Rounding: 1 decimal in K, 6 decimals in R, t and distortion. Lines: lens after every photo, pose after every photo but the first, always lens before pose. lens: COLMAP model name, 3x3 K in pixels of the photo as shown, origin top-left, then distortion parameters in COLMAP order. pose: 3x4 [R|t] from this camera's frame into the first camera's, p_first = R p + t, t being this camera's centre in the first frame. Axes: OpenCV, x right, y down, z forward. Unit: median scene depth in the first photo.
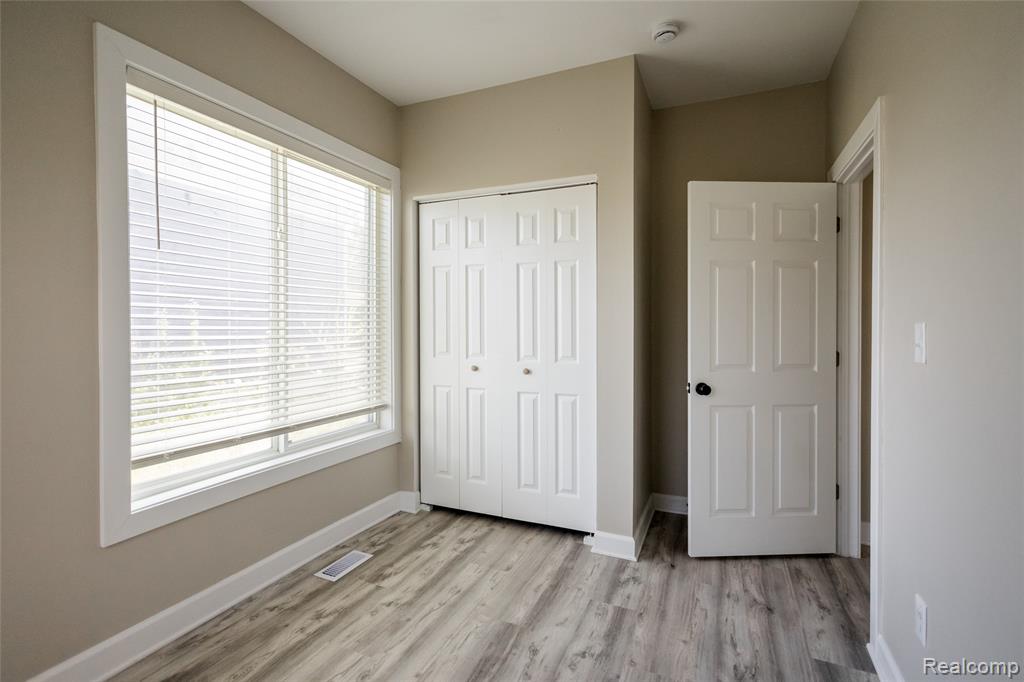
lens RADIAL K [[494.2, 0, 509.1], [0, 494.2, 337.4], [0, 0, 1]] dist [0.030919, 0.000054]
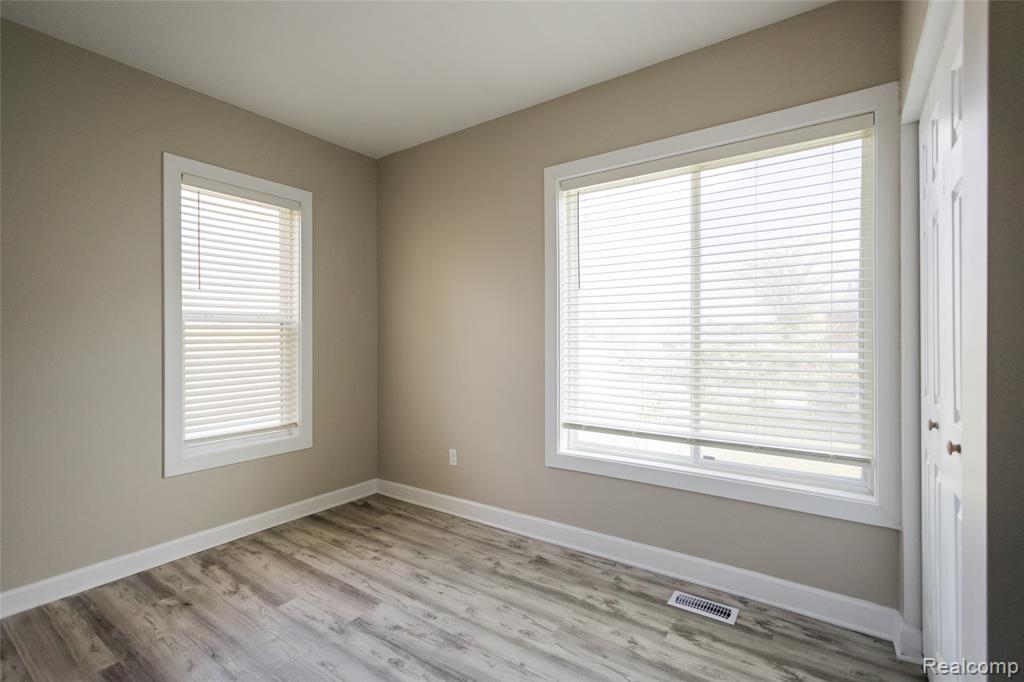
lens RADIAL K [[494.2, 0, 509.1], [0, 494.2, 337.4], [0, 0, 1]] dist [0.030919, 0.000054]
pose [[-0.225528, -0.006738, -0.974213, 0.683807], [-0.013586, 0.999901, -0.003770, -0.018704], [0.974142, 0.012386, -0.225597, 0.941533]]
